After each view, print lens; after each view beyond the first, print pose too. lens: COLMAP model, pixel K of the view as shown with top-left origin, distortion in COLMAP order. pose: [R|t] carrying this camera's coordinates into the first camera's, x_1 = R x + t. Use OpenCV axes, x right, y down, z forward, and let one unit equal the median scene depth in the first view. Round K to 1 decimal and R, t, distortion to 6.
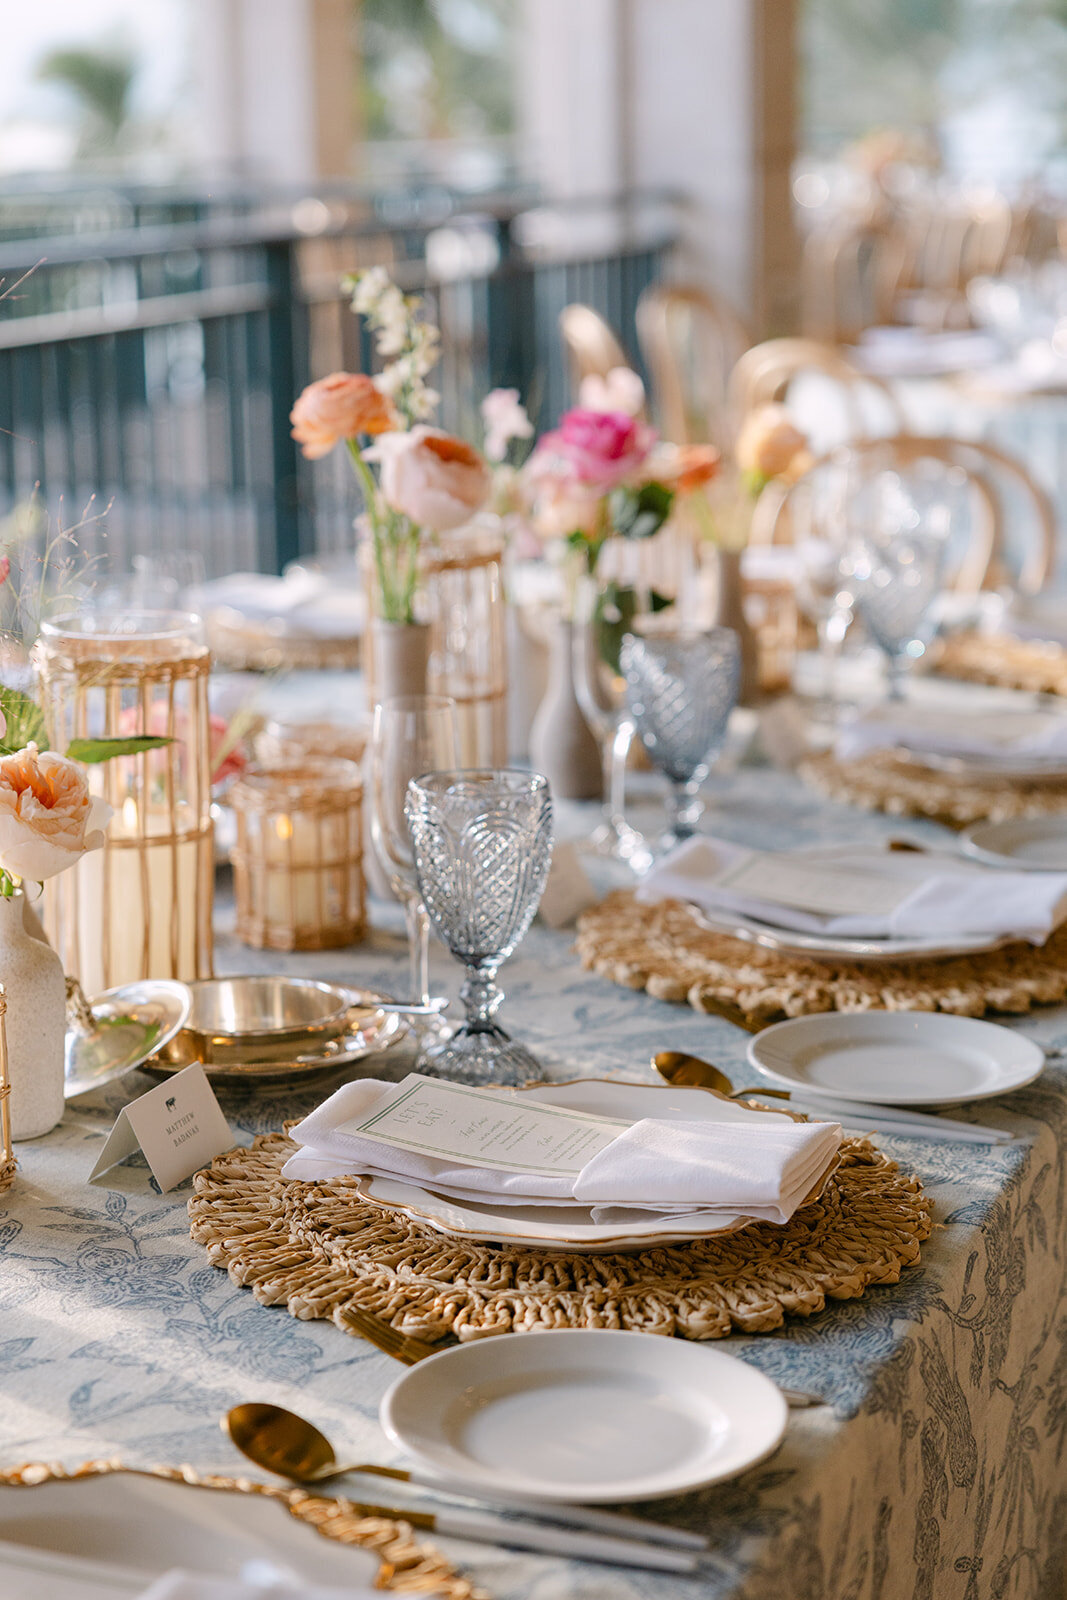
lens RADIAL K [[2755.0, 0, 533.5], [0, 2755.0, 800.0], [0, 0, 1]] dist [0.011177, -0.002848]
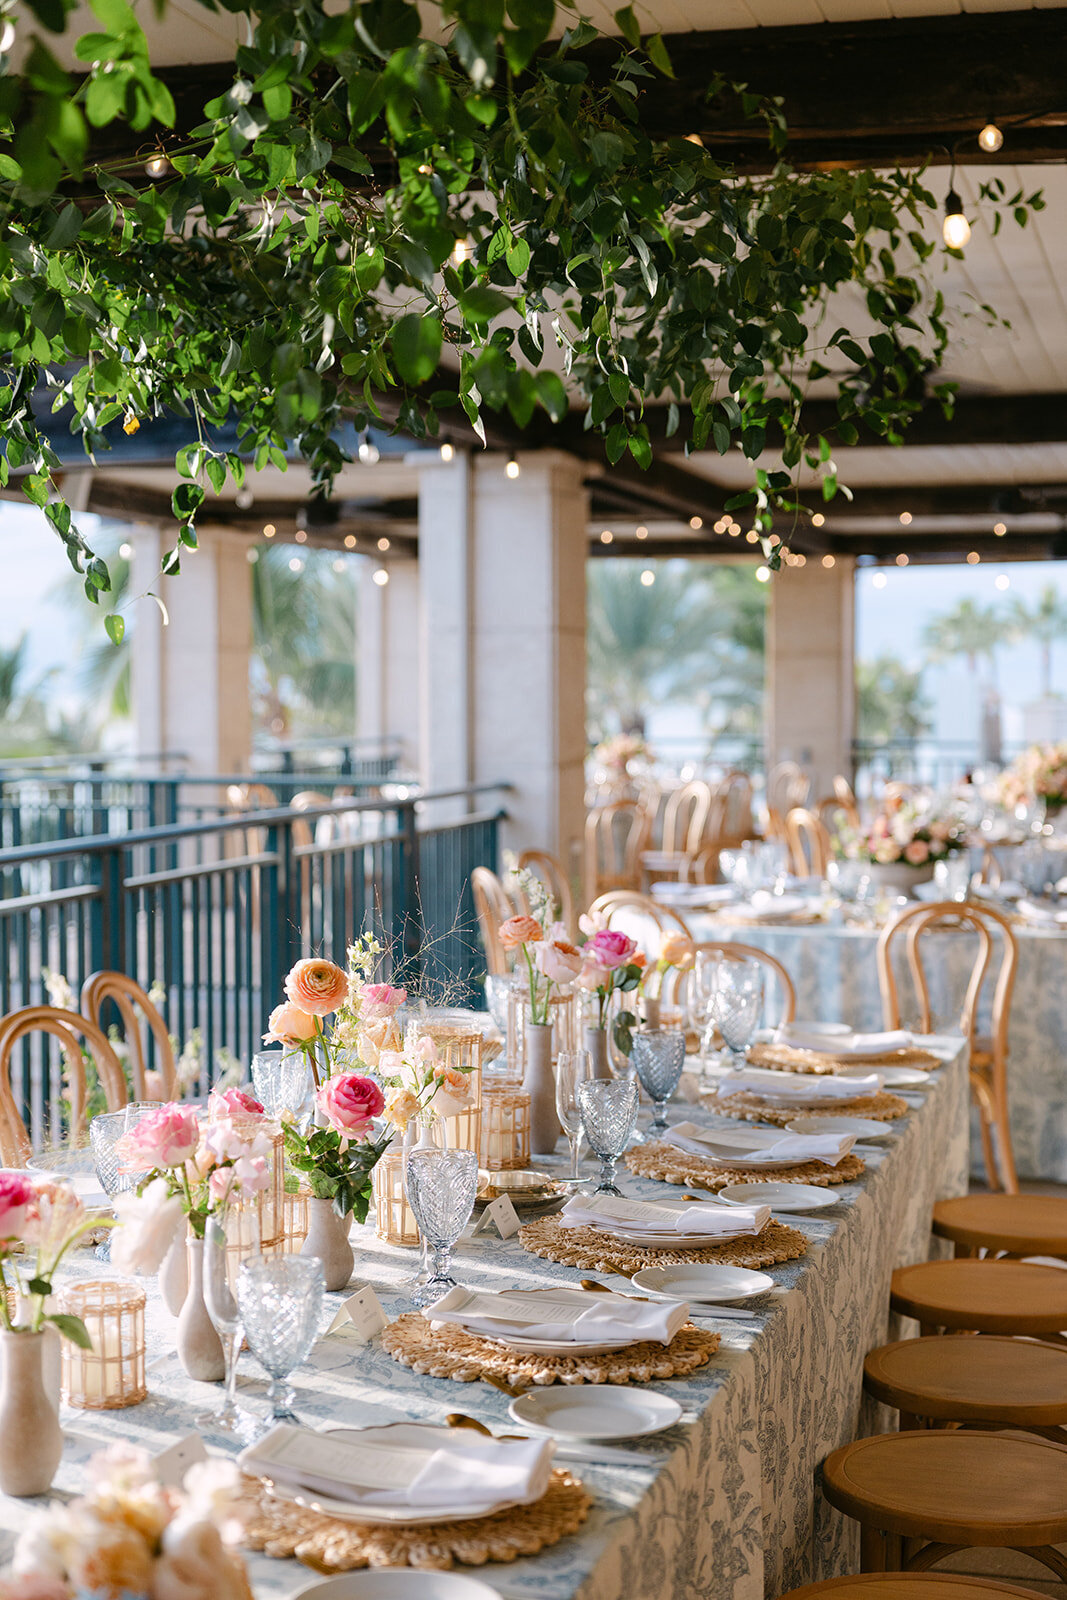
lens RADIAL K [[2519.0, 0, 533.5], [0, 2519.0, 800.0], [0, 0, 1]] dist [-0.001096, 0.054356]
pose [[0.992316, 0.017133, 0.122538, -0.309521], [0.006209, 0.982224, -0.187608, 0.140706], [-0.123574, 0.186927, 0.974570, -1.031910]]
